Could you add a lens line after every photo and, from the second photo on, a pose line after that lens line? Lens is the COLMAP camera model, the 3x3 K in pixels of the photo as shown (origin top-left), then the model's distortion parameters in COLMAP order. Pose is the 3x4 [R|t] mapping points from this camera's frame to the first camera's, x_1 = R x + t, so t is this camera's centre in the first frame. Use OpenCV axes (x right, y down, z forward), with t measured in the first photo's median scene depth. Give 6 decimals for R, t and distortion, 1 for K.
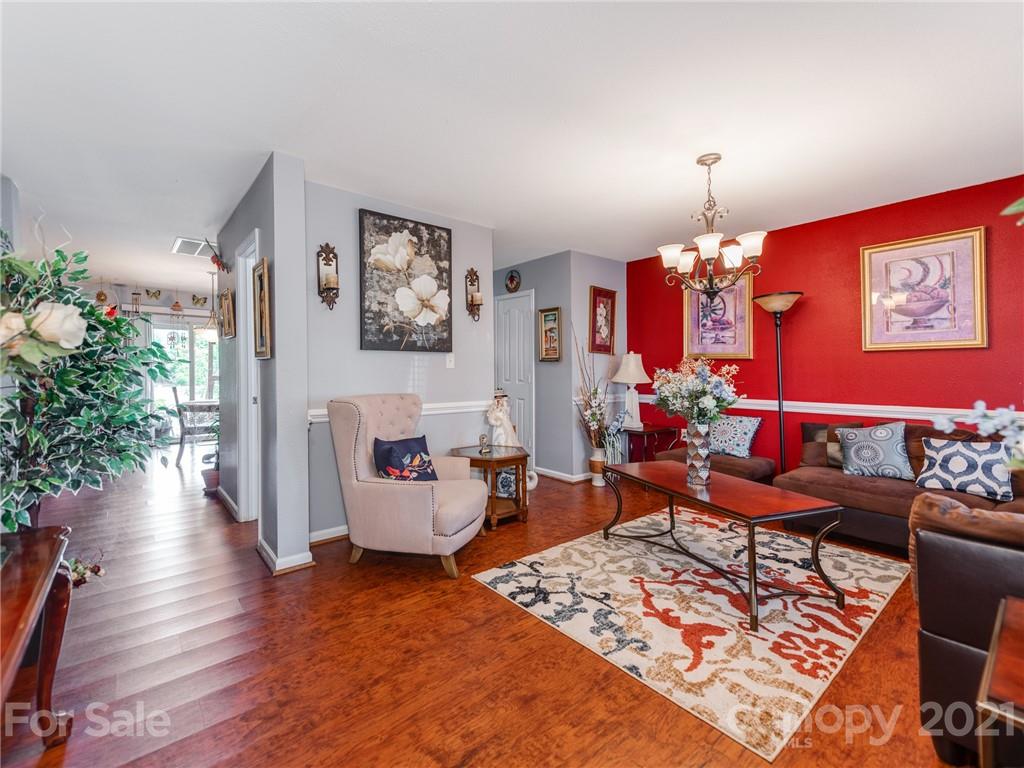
lens RADIAL K [[444.2, 0, 496.4], [0, 444.2, 368.4], [0, 0, 1]] dist [0.018752, -0.000479]
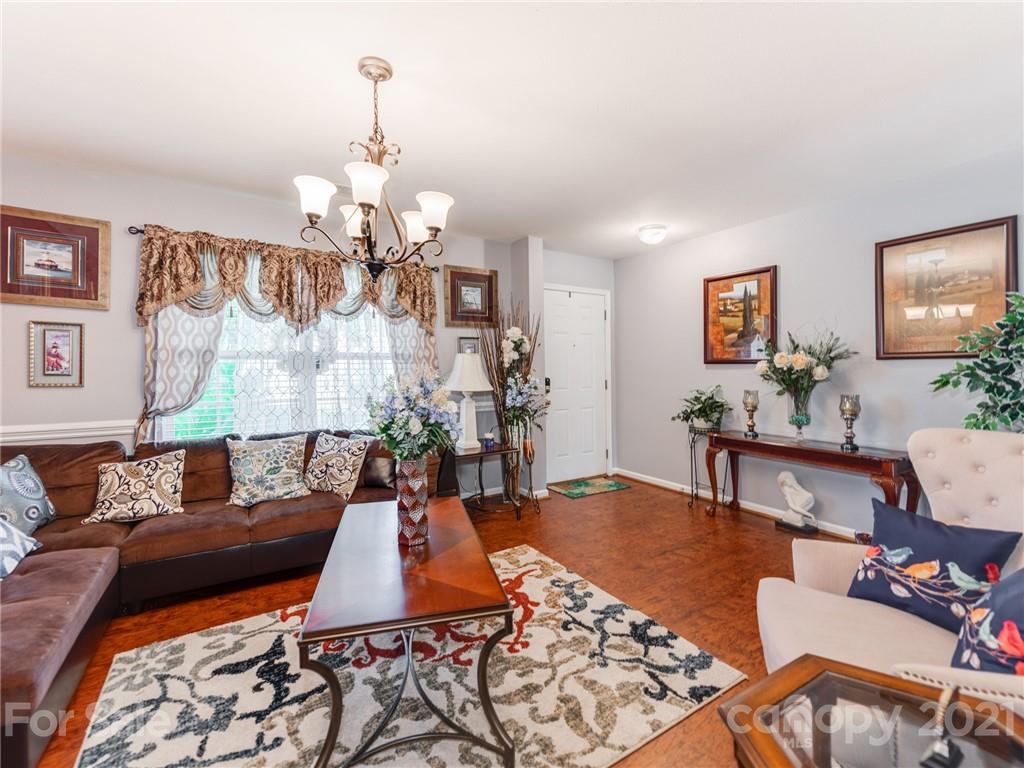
lens RADIAL K [[444.2, 0, 496.4], [0, 444.2, 368.4], [0, 0, 1]] dist [0.018752, -0.000479]
pose [[-0.991294, 0.002852, 0.131636, 0.249646], [0.002652, 0.999995, -0.001695, -0.019204], [-0.131640, -0.001331, -0.991297, 1.812616]]
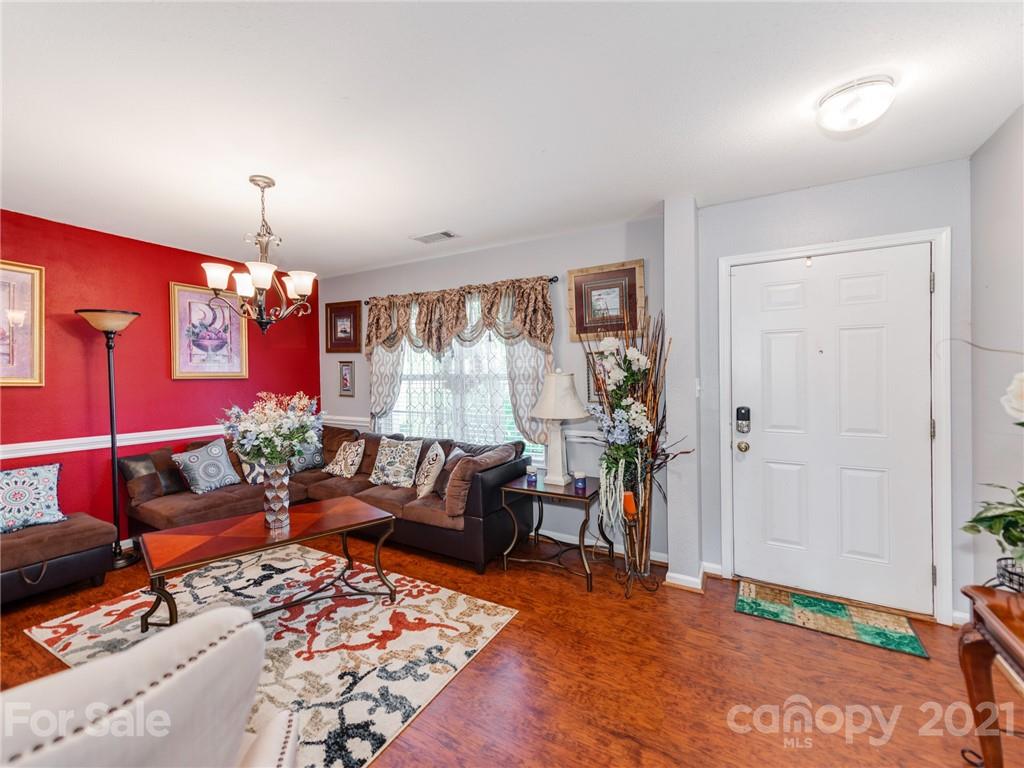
lens RADIAL K [[446.8, 0, 466.7], [0, 446.8, 381.5], [0, 0, 1]] dist [0.017962, -0.000396]
pose [[-0.317968, -0.005274, 0.948087, -0.606293], [0.000322, 0.999984, 0.005671, -0.056510], [-0.948101, 0.002109, -0.317961, 0.990765]]
